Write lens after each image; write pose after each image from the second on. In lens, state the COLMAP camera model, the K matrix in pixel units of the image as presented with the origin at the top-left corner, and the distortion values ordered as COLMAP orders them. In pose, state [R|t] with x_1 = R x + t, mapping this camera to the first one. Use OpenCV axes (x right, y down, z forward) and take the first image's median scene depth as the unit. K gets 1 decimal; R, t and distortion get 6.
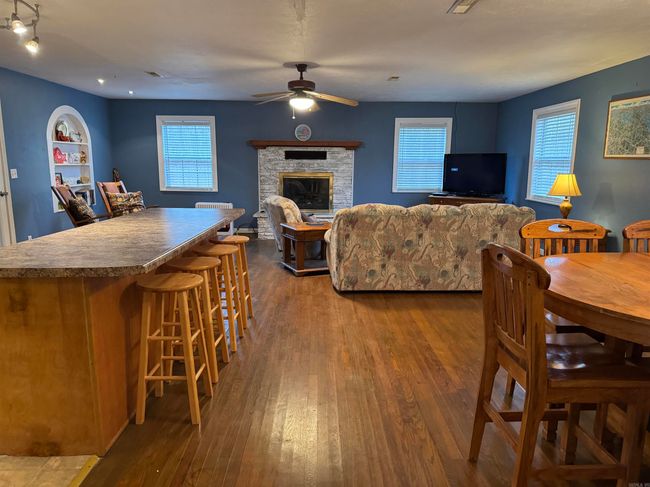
lens RADIAL K [[457.5, 0, 325.0], [0, 457.5, 243.5], [0, 0, 1]] dist [0.042730, -0.041211]
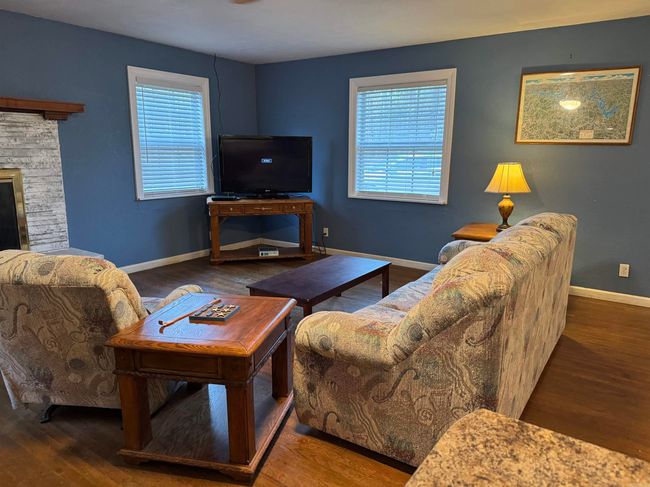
lens RADIAL K [[457.5, 0, 325.0], [0, 457.5, 243.5], [0, 0, 1]] dist [0.042730, -0.041211]
pose [[0.585547, -0.164712, 0.793729, -0.181585], [0.138578, 0.985066, 0.102186, -0.087921], [-0.798706, 0.050158, 0.599627, 0.494669]]
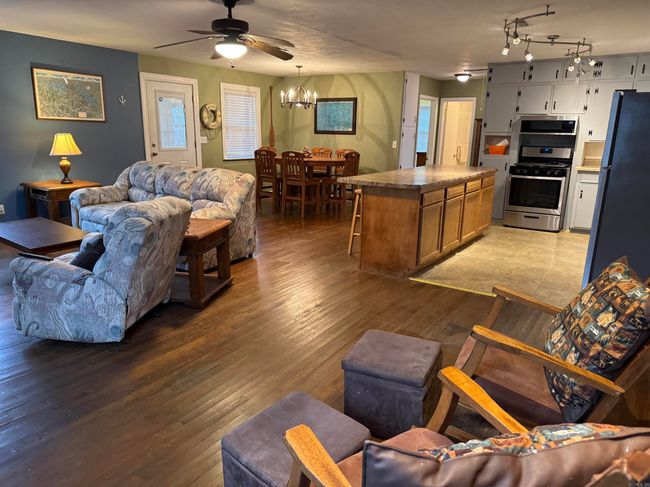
lens RADIAL K [[448.3, 0, 328.0], [0, 448.3, 243.4], [0, 0, 1]] dist [0.141900, -0.183322]
pose [[-0.818251, -0.157732, 0.552798, -0.392815], [0.076605, 0.923126, 0.376789, -0.171494], [-0.569734, 0.350655, -0.743266, 0.963011]]
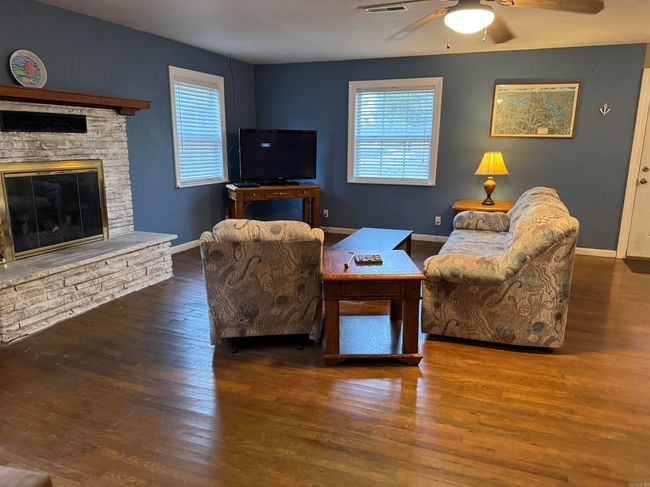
lens RADIAL K [[457.5, 0, 325.0], [0, 457.5, 243.5], [0, 0, 1]] dist [0.042730, -0.041211]
pose [[0.391254, -0.203844, 0.897423, -0.361381], [0.155300, 0.975799, 0.153940, -0.105873], [-0.907084, 0.079140, 0.413442, 0.582625]]
